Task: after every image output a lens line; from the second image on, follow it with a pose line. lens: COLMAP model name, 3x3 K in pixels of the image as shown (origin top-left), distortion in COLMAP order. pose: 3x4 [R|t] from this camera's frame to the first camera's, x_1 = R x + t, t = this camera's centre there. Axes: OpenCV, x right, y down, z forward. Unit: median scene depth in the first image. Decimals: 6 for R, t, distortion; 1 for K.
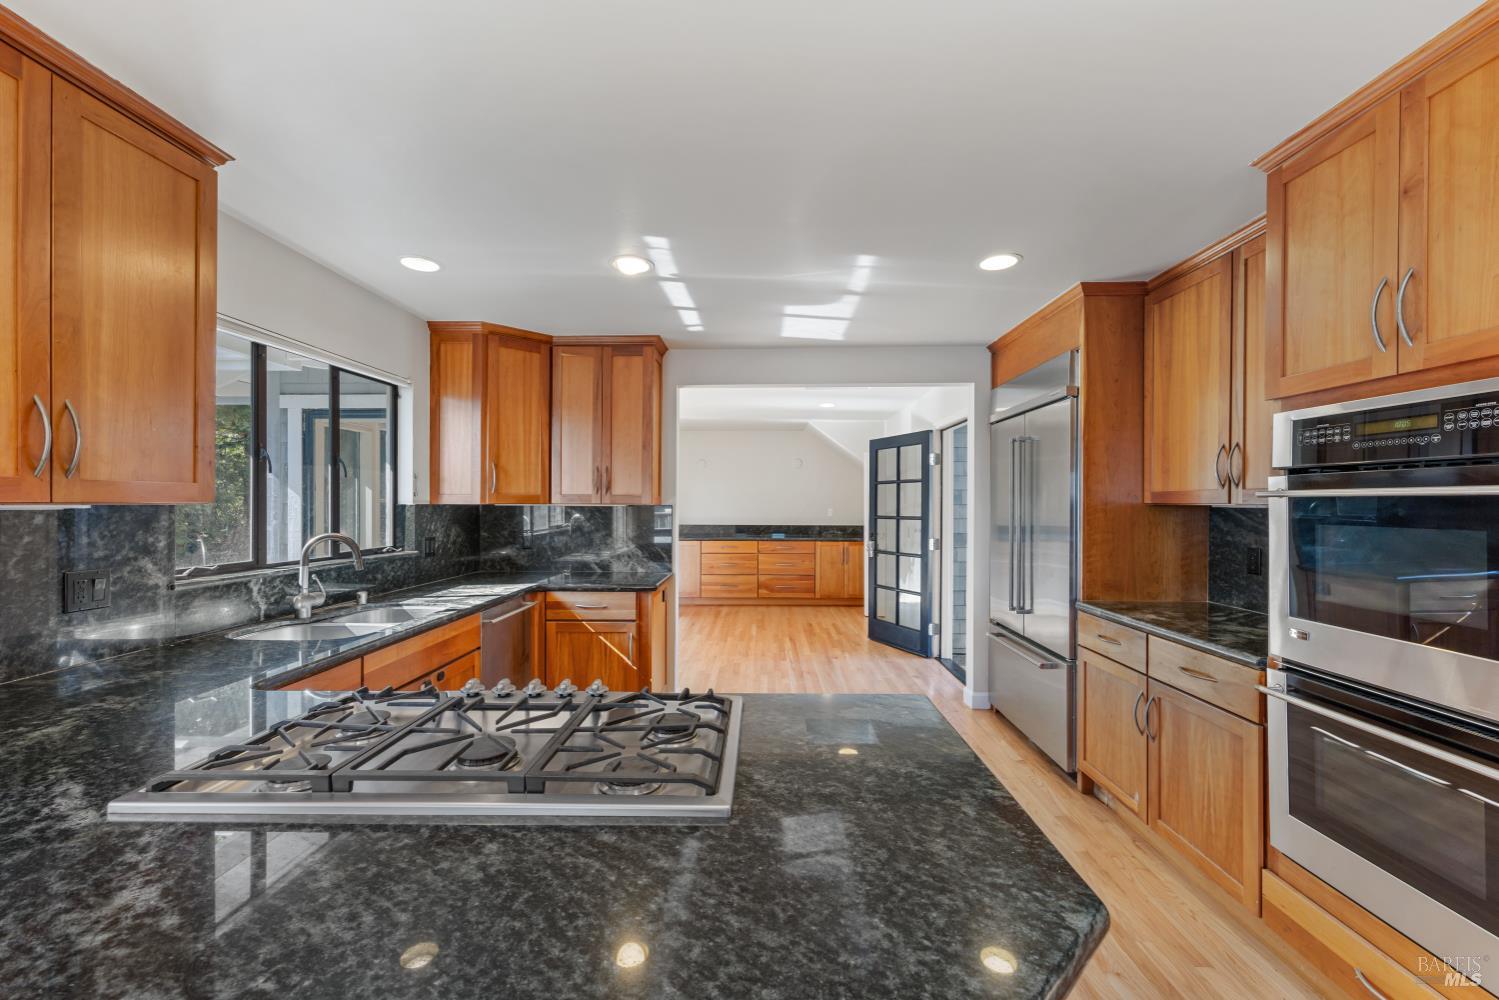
lens RADIAL K [[631.1, 0, 749.0], [0, 631.1, 502.4], [0, 0, 1]] dist [0.010105, 0.000122]
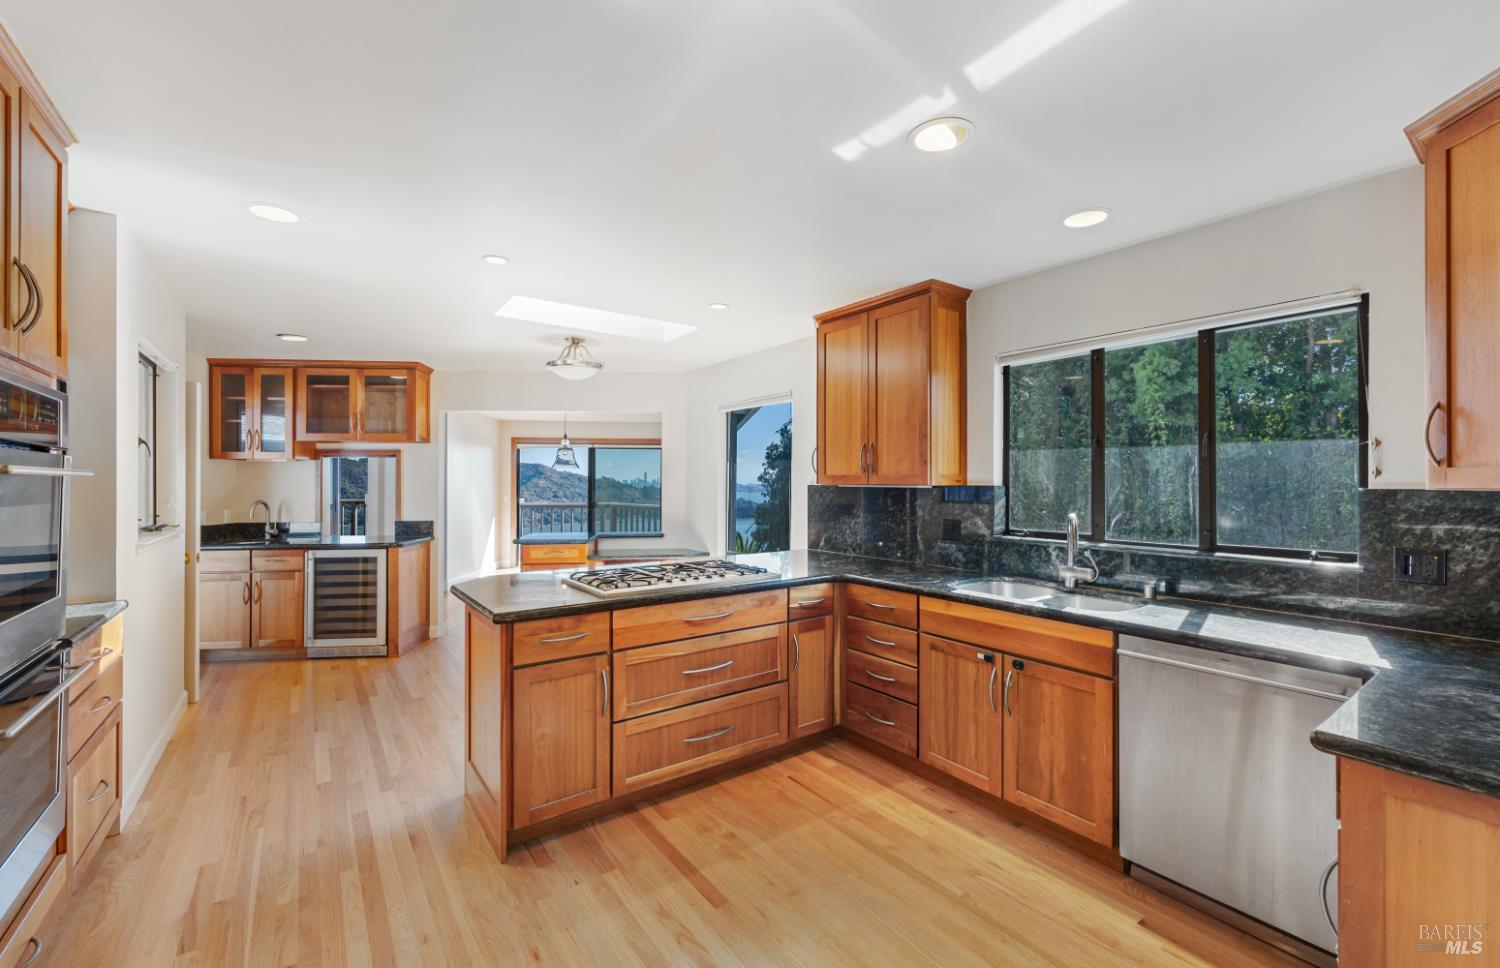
lens RADIAL K [[624.0, 0, 779.2], [0, 624.0, 478.7], [0, 0, 1]] dist [-0.001128, 0.000140]
pose [[-0.784726, -0.011985, -0.619727, 0.358610], [-0.007132, 0.999921, -0.010306, 0.003638], [0.619801, -0.003668, -0.784750, 1.407086]]
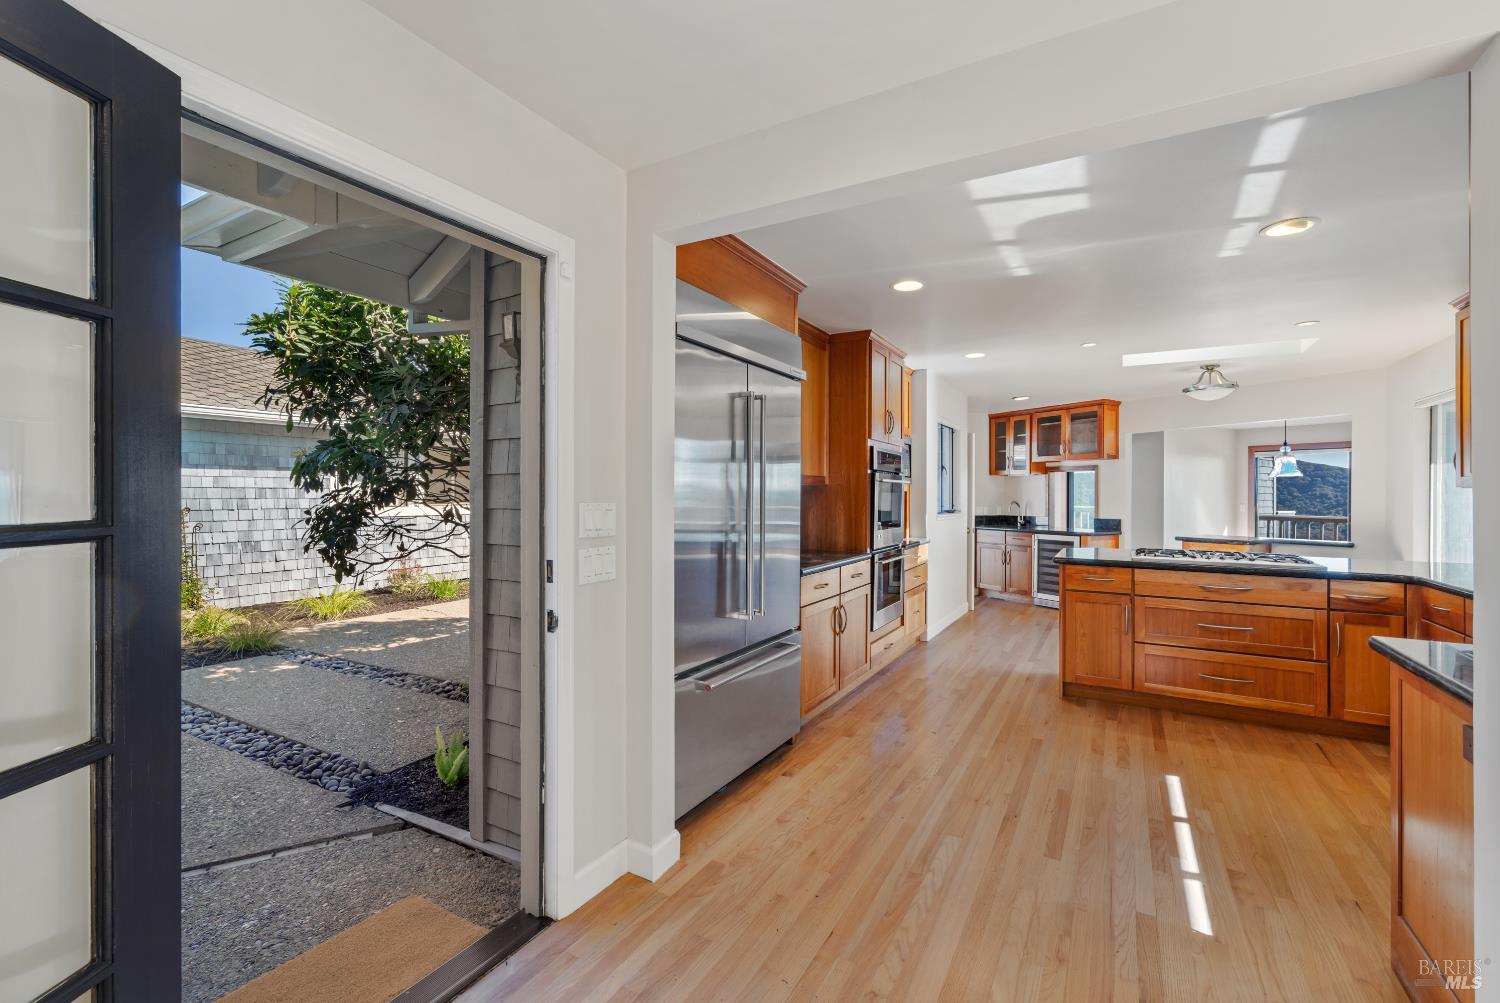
lens RADIAL K [[631.5, 0, 758.6], [0, 631.5, 495.8], [0, 0, 1]] dist [0.010105, 0.000122]
pose [[-0.879633, -0.016565, 0.475364, 0.046798], [-0.013483, 0.999860, 0.009894, 0.024430], [-0.475462, 0.002294, -0.879734, 2.193213]]
